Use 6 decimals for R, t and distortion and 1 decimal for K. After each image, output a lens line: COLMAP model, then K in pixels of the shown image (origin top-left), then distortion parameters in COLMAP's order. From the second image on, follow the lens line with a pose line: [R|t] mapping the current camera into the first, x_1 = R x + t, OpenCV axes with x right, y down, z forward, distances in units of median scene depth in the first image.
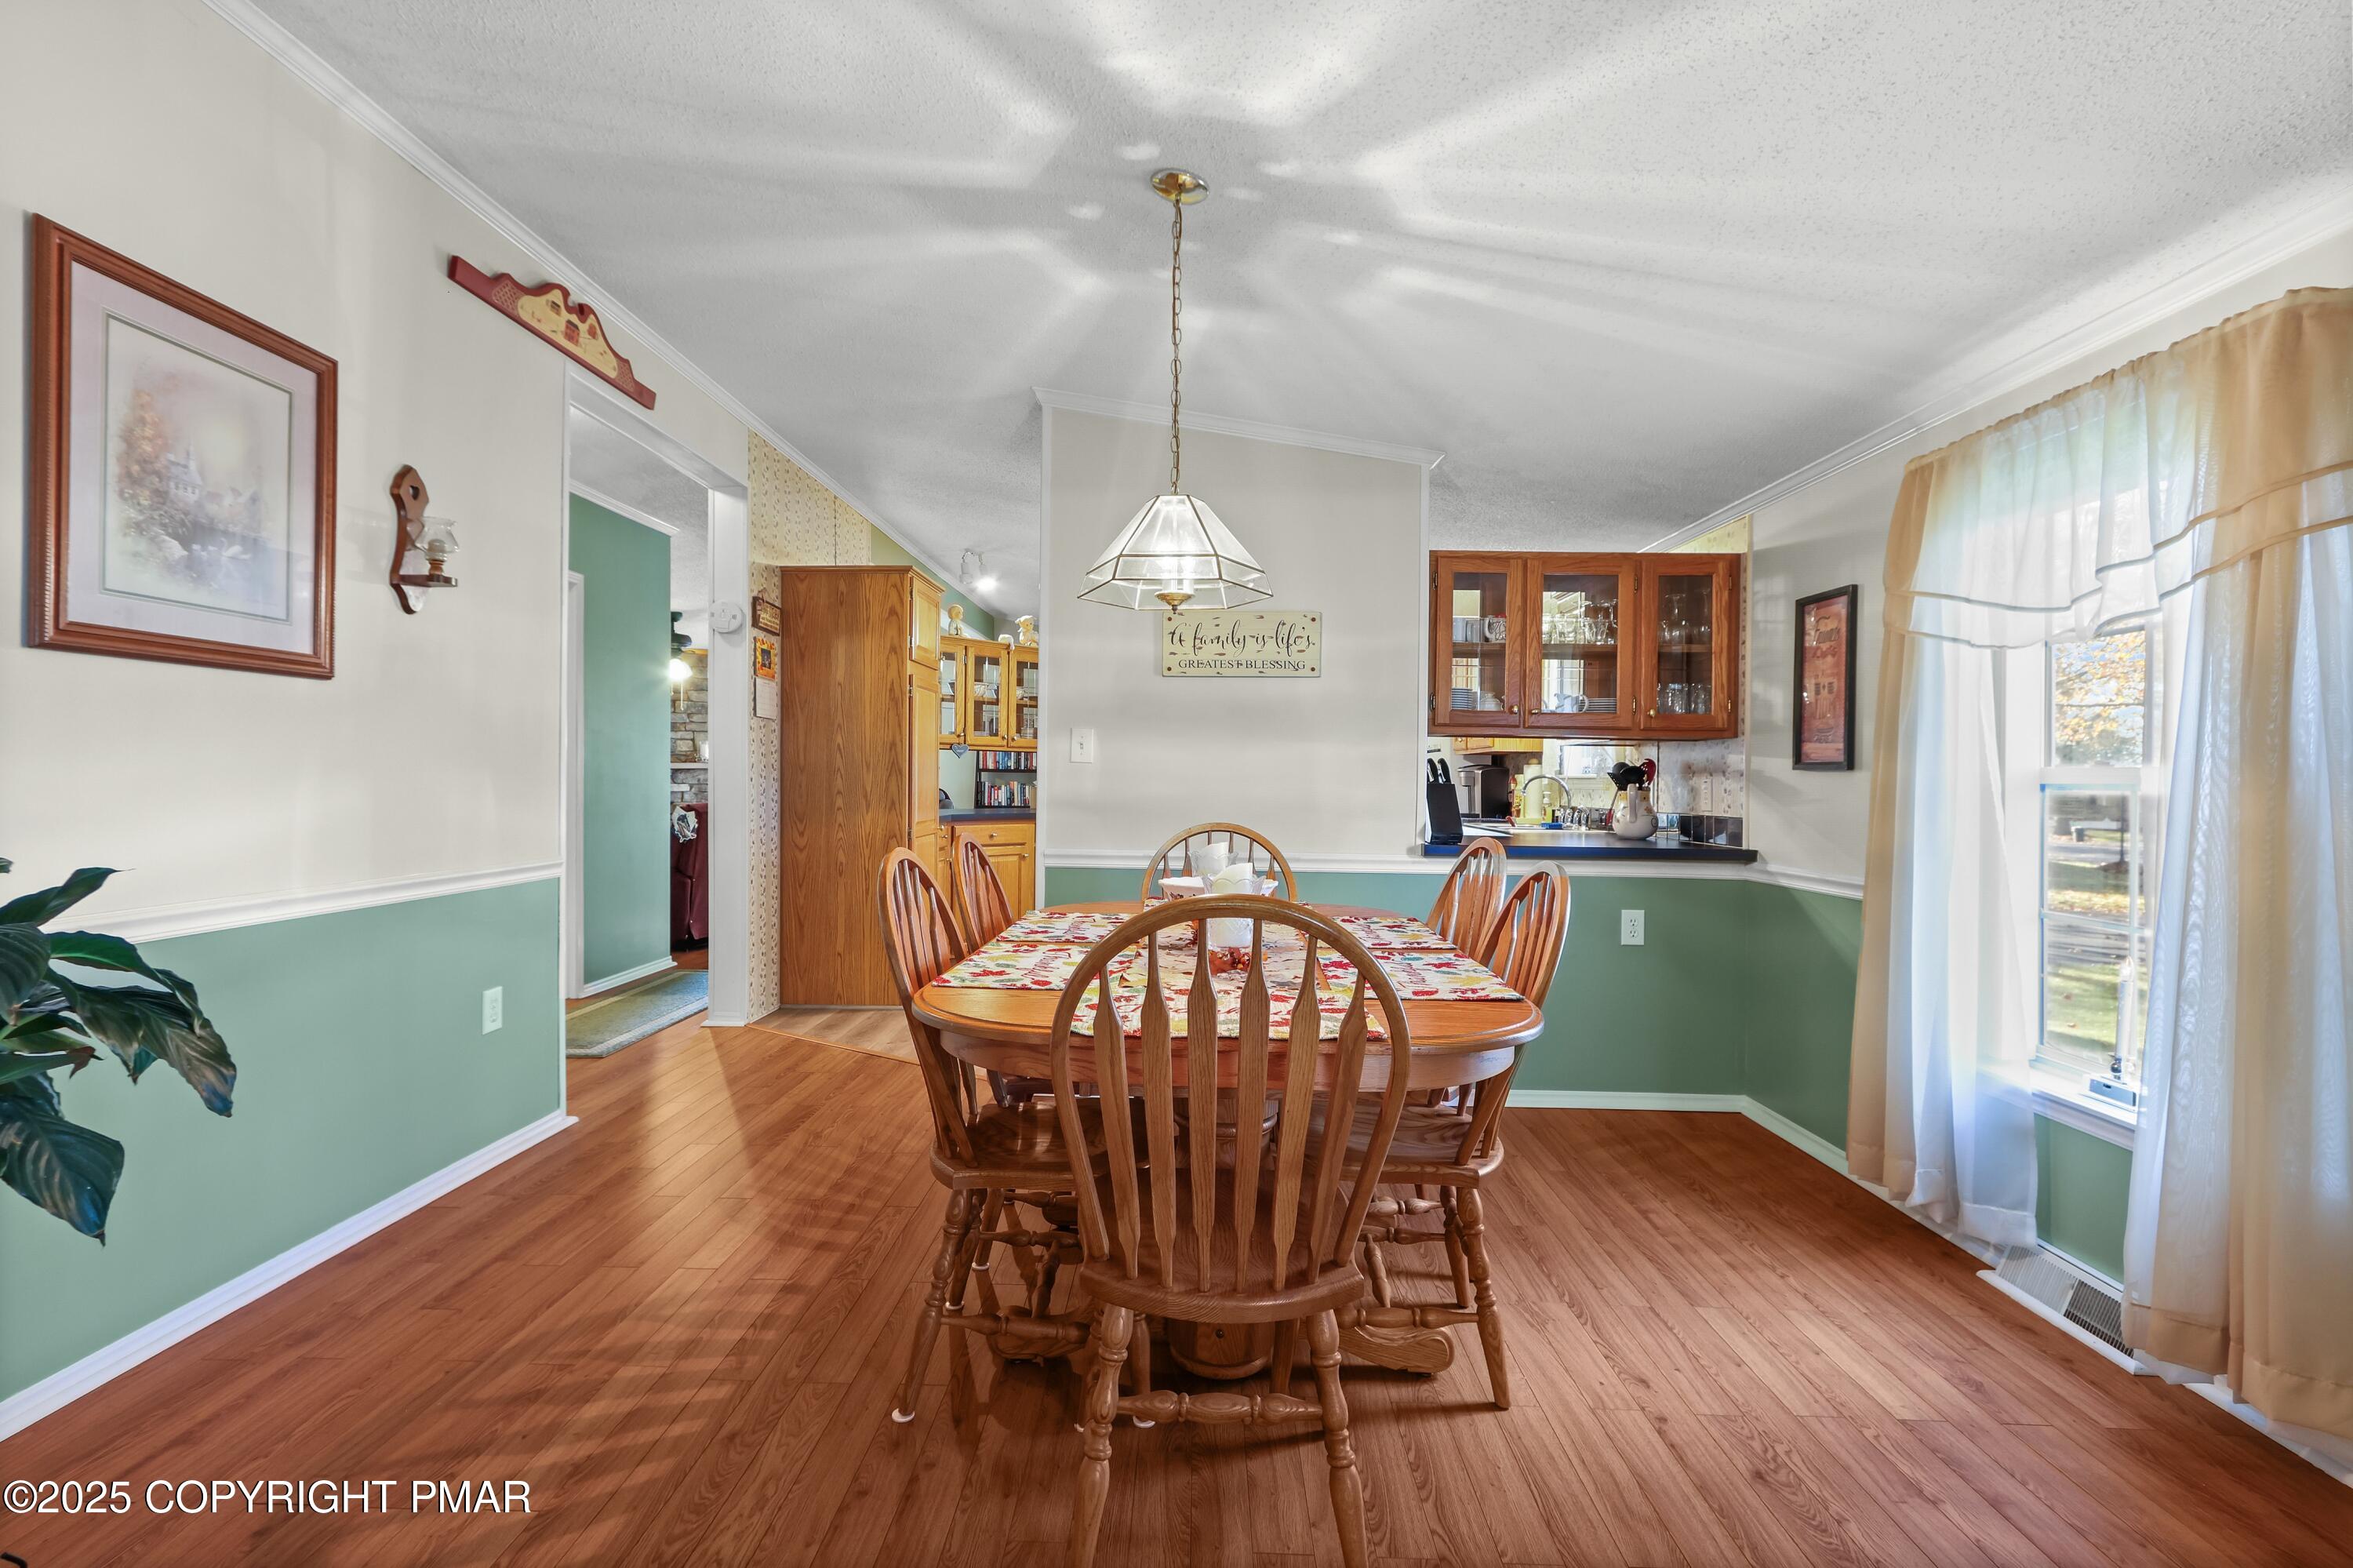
lens RADIAL K [[1108.4, 0, 1162.7], [0, 1108.4, 761.8], [0, 0, 1]] dist [-0.011176, 0.006556]
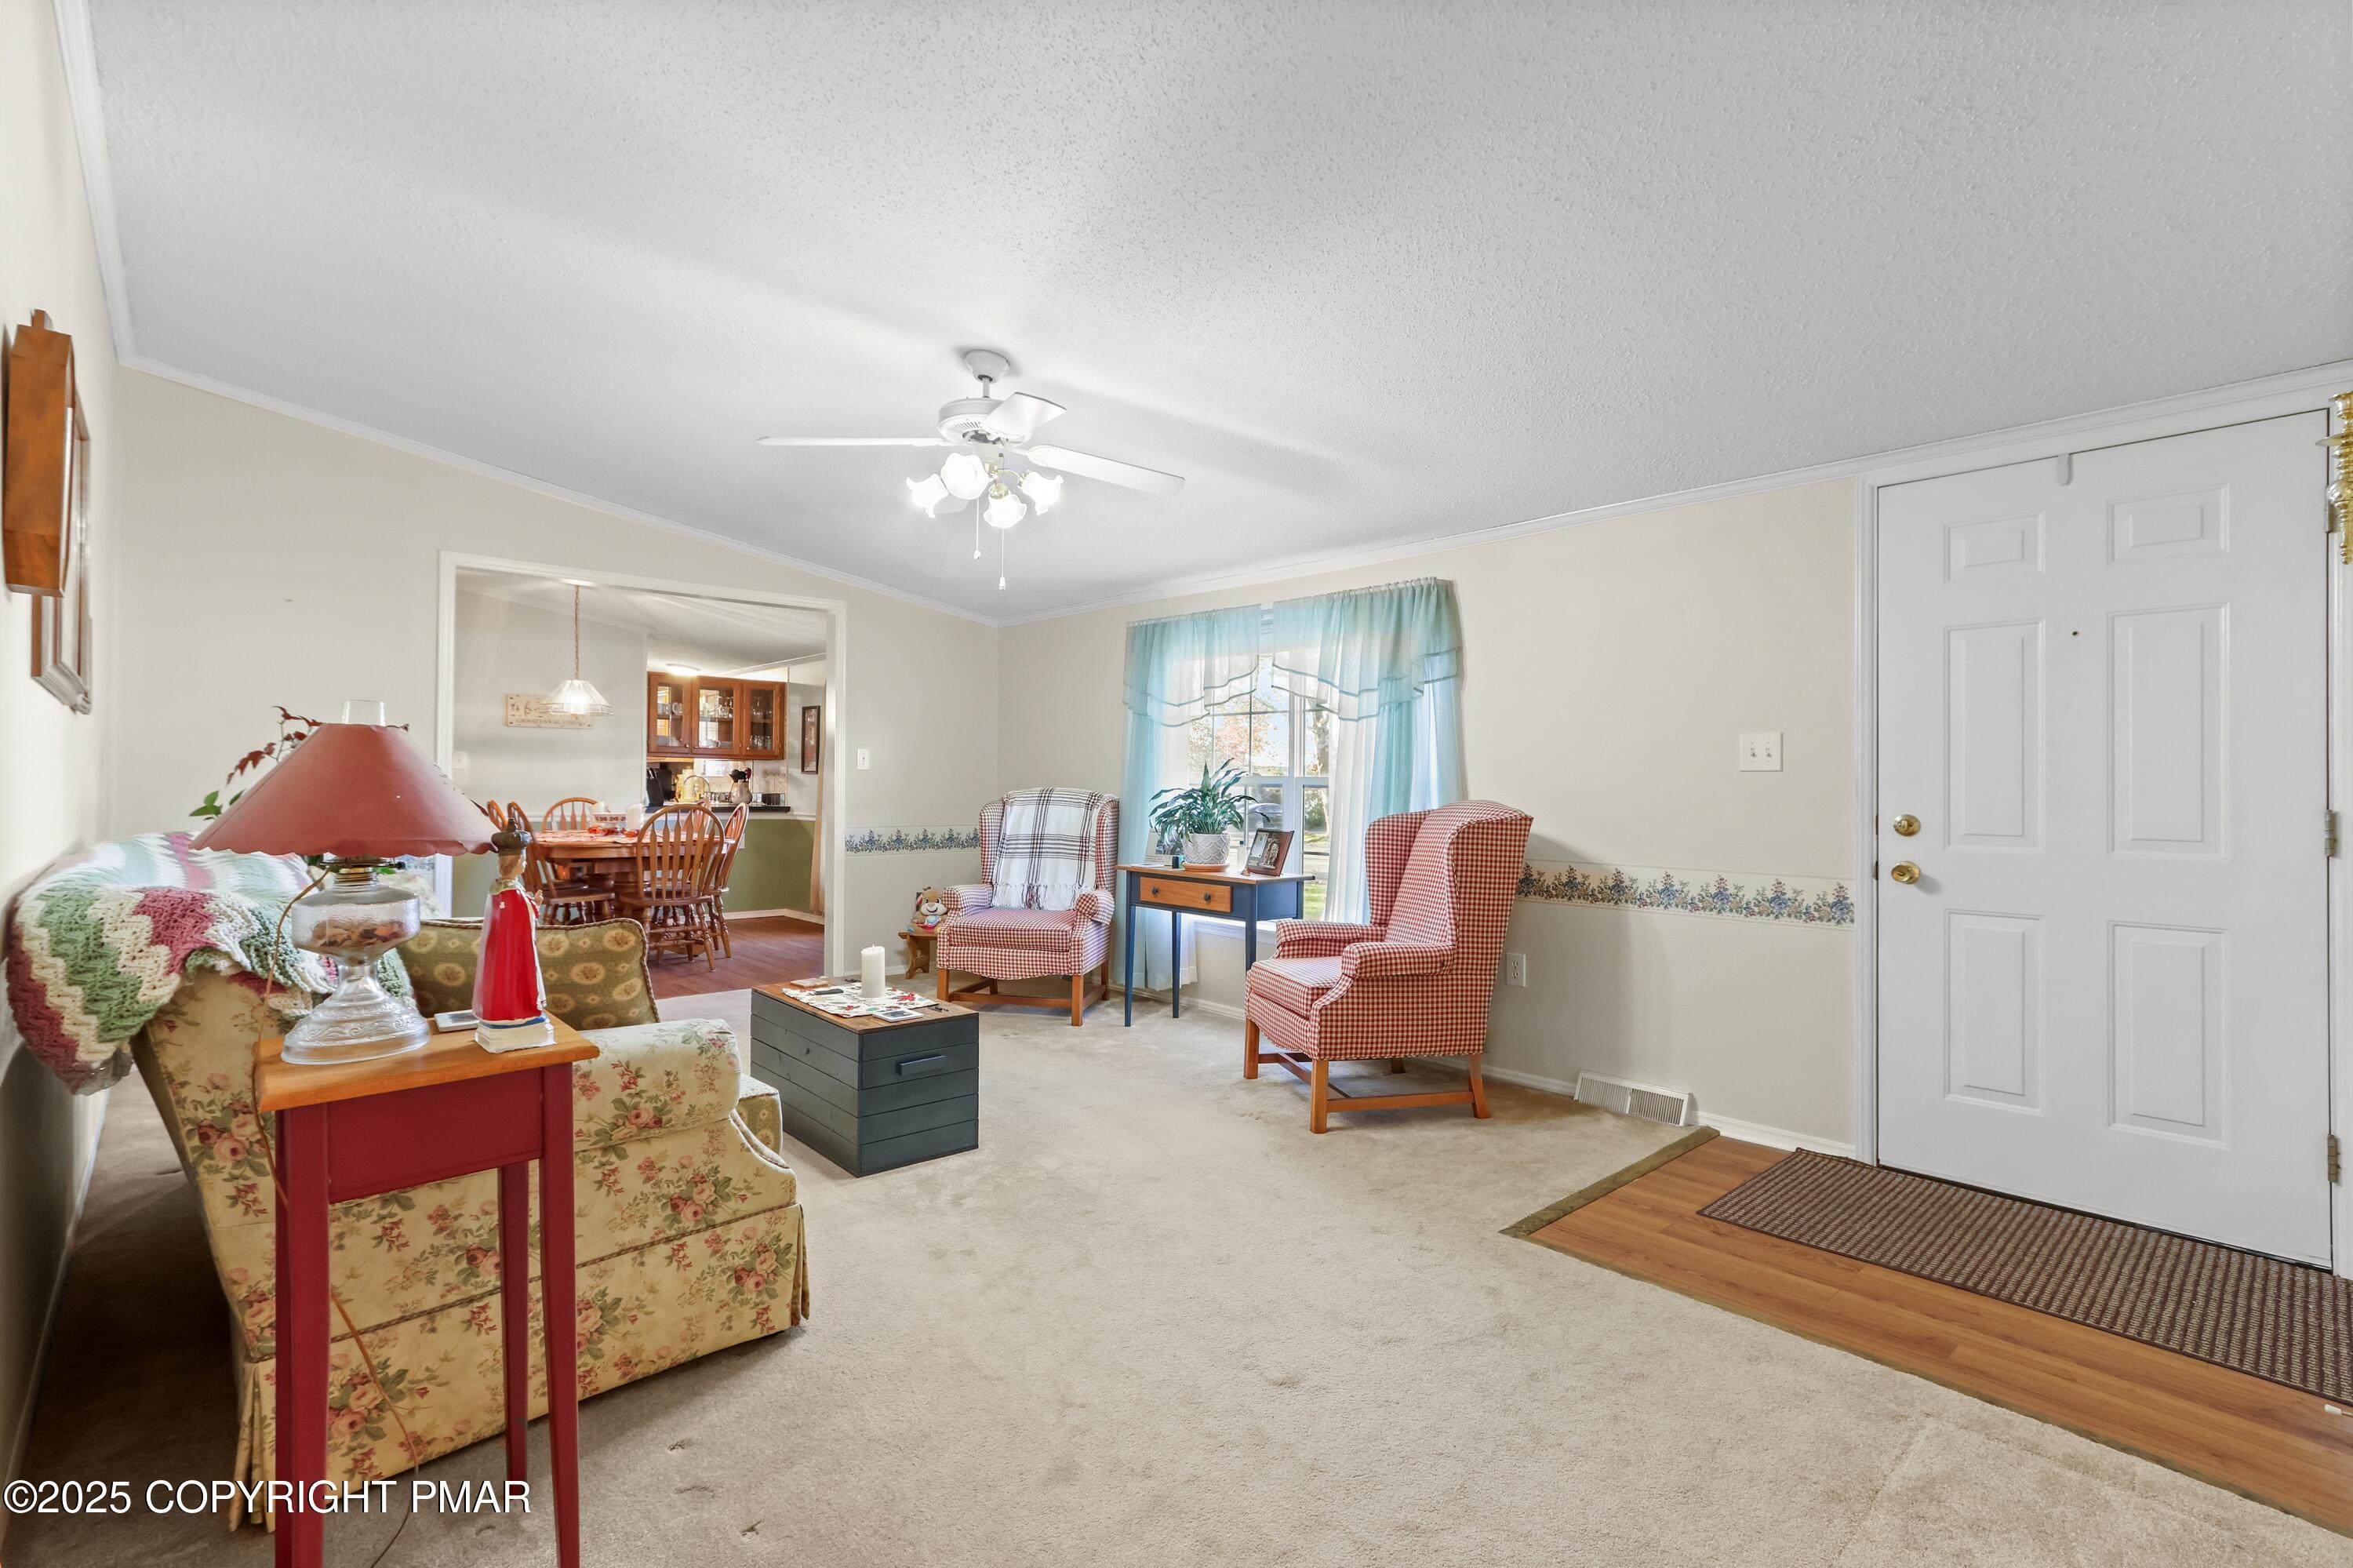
lens RADIAL K [[1071.3, 0, 1176.5], [0, 1071.3, 784.0], [0, 0, 1]] dist [-0.000706, 0.000086]
pose [[0.713824, -0.003069, 0.700319, -0.477861], [-0.009650, 0.999852, 0.014218, -0.009991], [-0.700259, -0.016907, 0.713689, -1.203318]]
